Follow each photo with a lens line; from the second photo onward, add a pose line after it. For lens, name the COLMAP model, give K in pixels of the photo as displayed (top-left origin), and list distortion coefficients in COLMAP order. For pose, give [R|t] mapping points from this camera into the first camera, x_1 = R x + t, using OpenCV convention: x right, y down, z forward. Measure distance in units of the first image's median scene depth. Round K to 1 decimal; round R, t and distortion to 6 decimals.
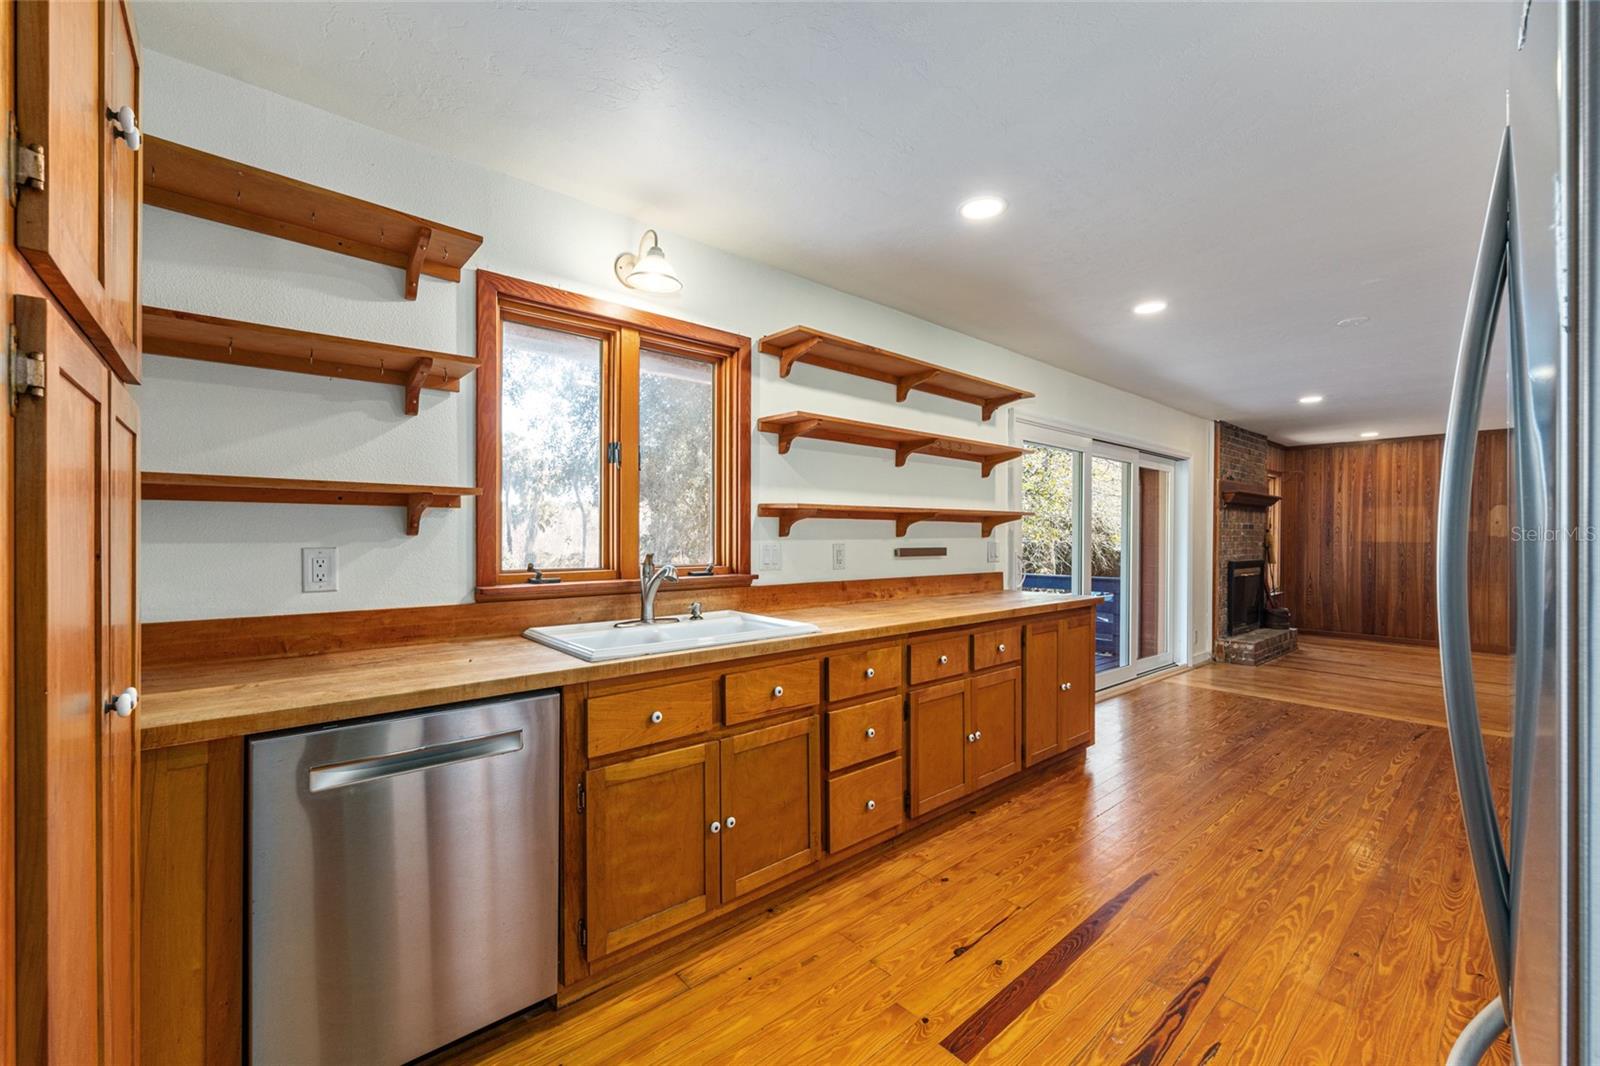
lens RADIAL K [[645.6, 0, 794.8], [0, 645.6, 531.9], [0, 0, 1]] dist [-0.003778, -0.000127]
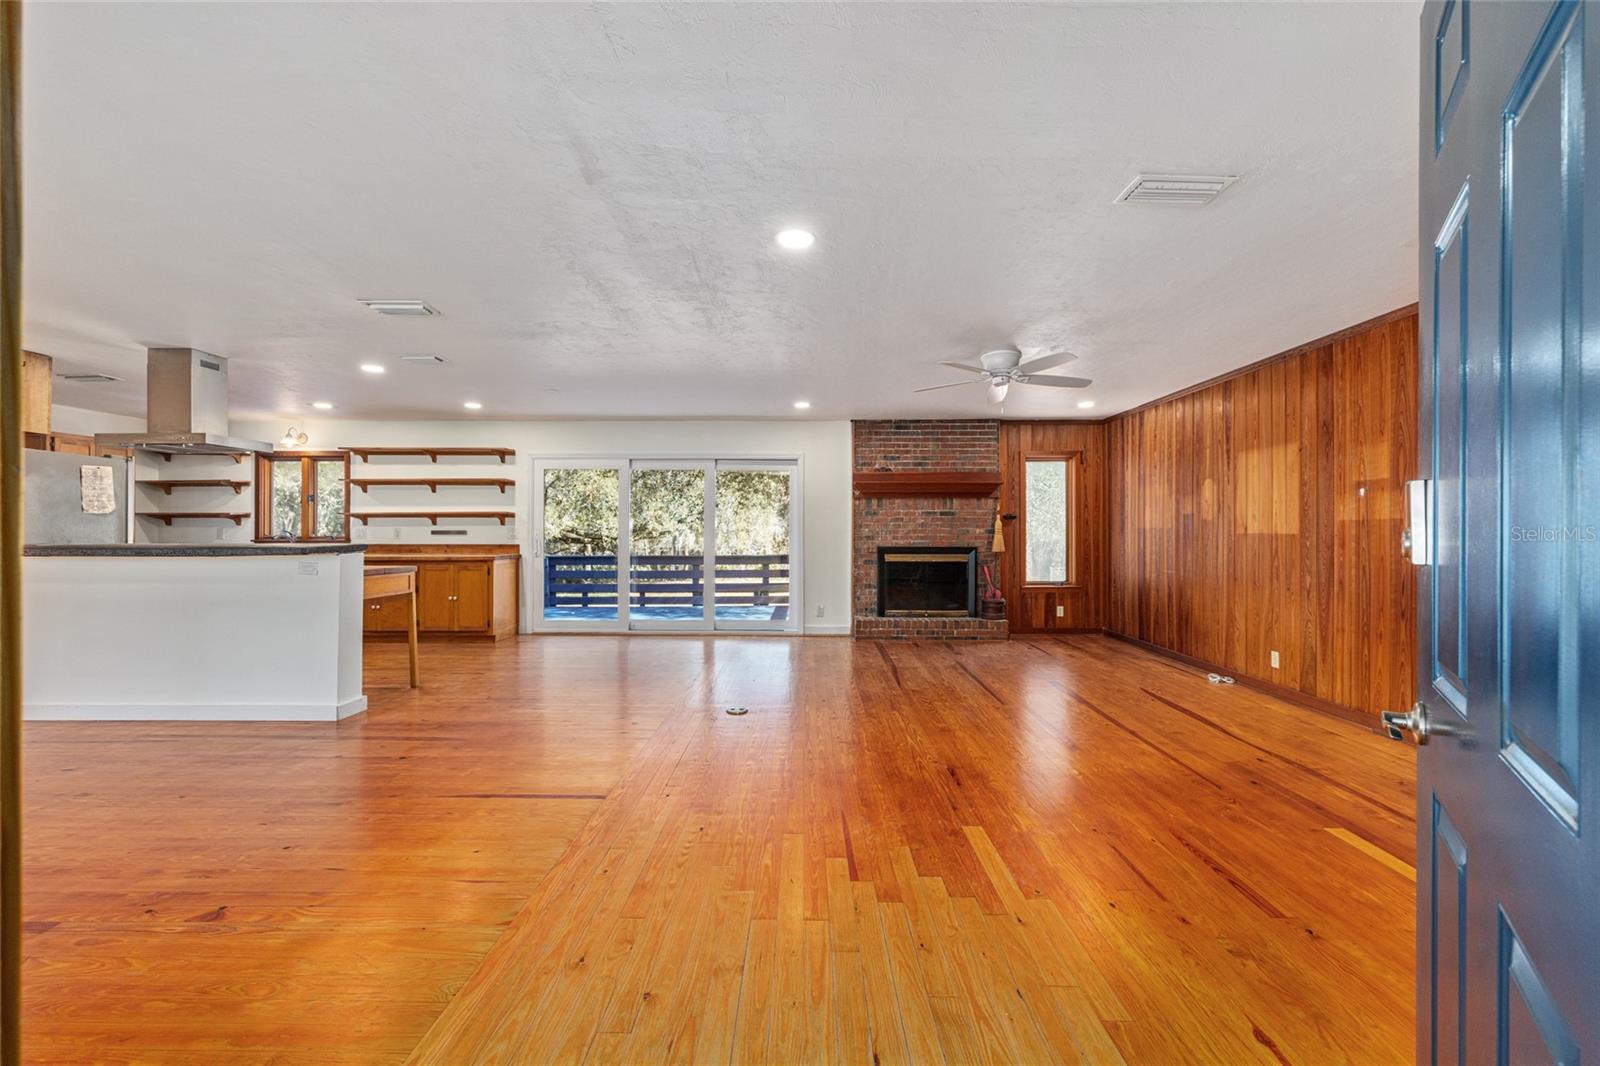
lens RADIAL K [[645.6, 0, 806.0], [0, 645.6, 531.7], [0, 0, 1]] dist [-0.003778, -0.000127]
pose [[0.755864, -0.002388, -0.654724, 2.989491], [0.007587, 0.999958, 0.005111, 0.032780], [0.654684, -0.008831, 0.755851, 0.219440]]
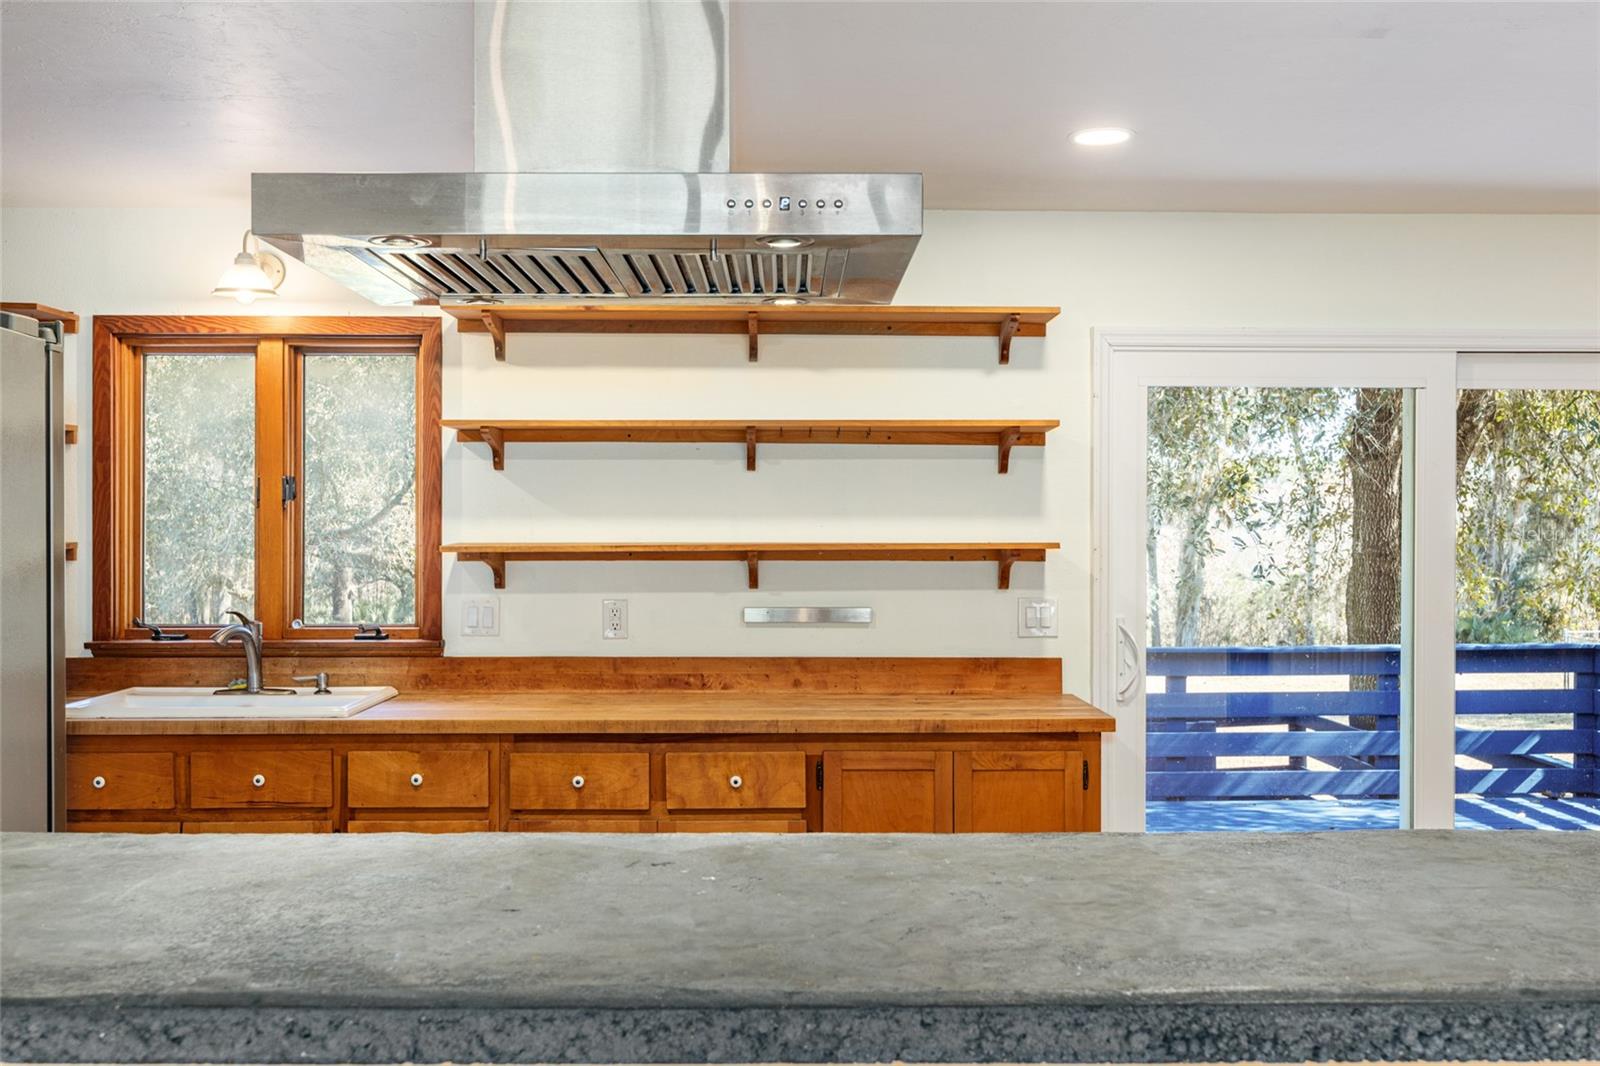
lens RADIAL K [[1553.9, 0, 796.6], [0, 1553.9, 533.3], [0, 0, 1]] dist [0.019068, 0.000000]
pose [[0.759123, 0.002785, -0.650942, 1.342604], [0.006841, 0.999901, 0.012256, -0.072220], [0.650912, -0.013757, 0.759029, -0.073948]]
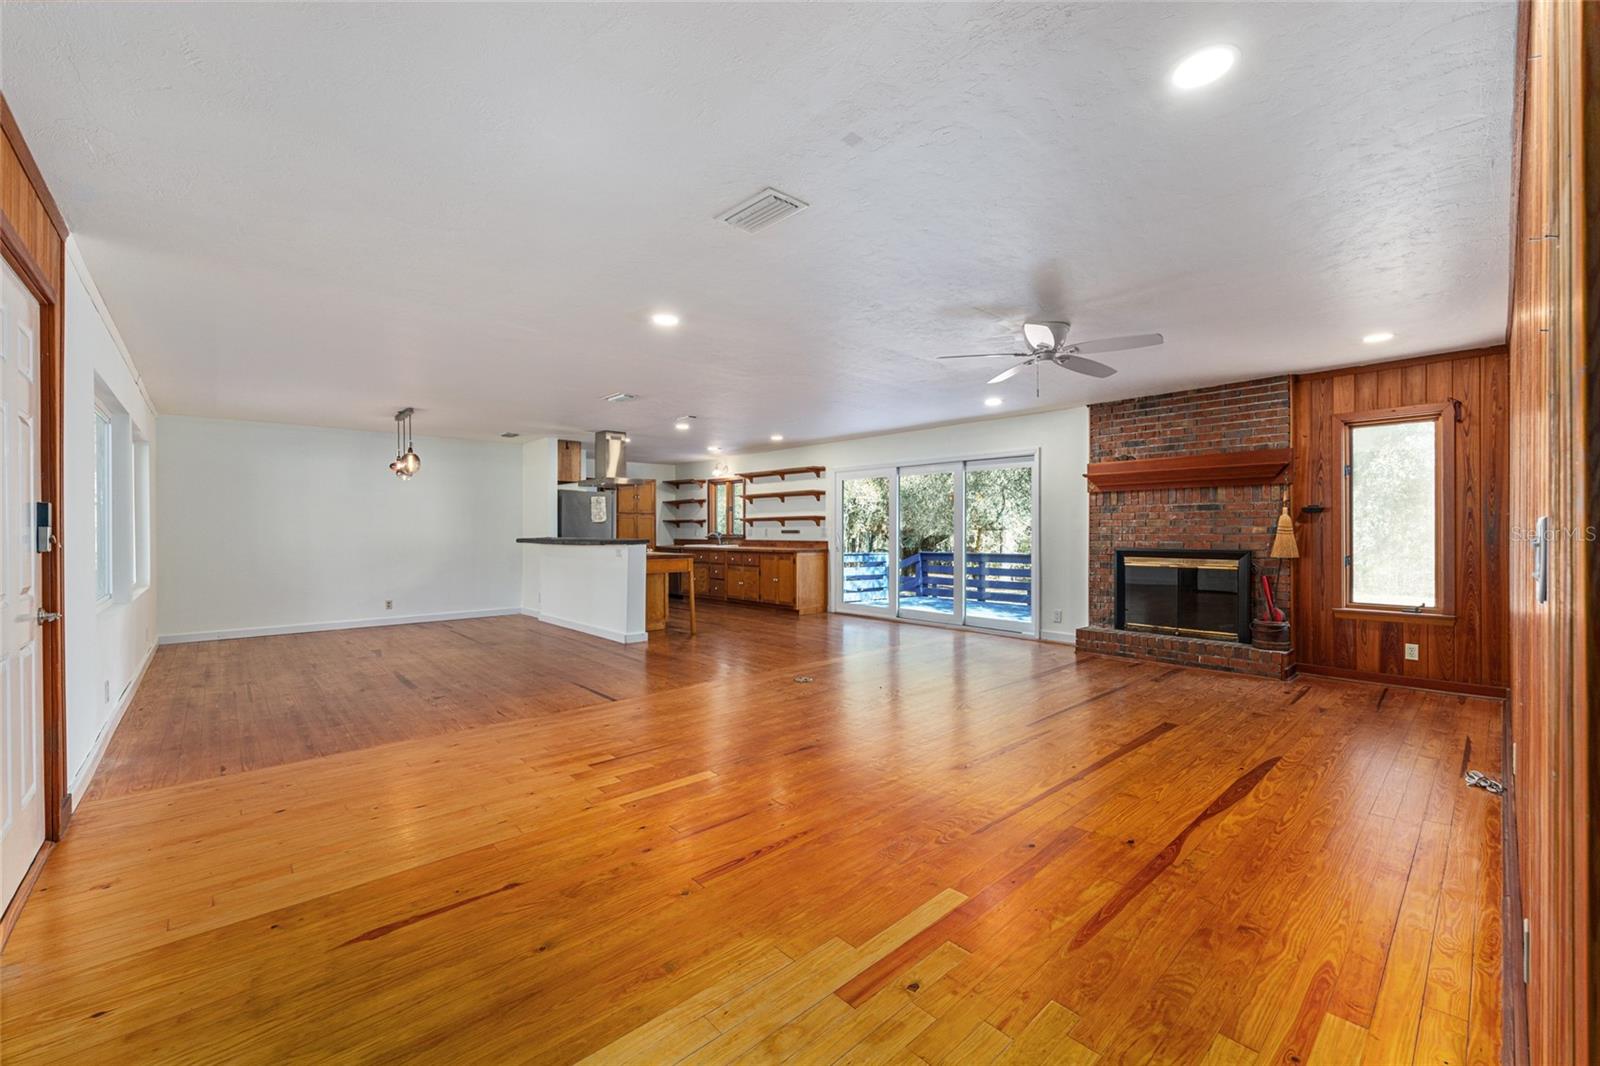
lens RADIAL K [[645.6, 0, 802.9], [0, 645.6, 541.4], [0, 0, 1]] dist [-0.003778, -0.000127]
pose [[0.034562, 0.015334, -0.999285, 3.688656], [0.012296, 0.999800, 0.015767, 0.036347], [0.999327, -0.012832, 0.034366, 1.175046]]
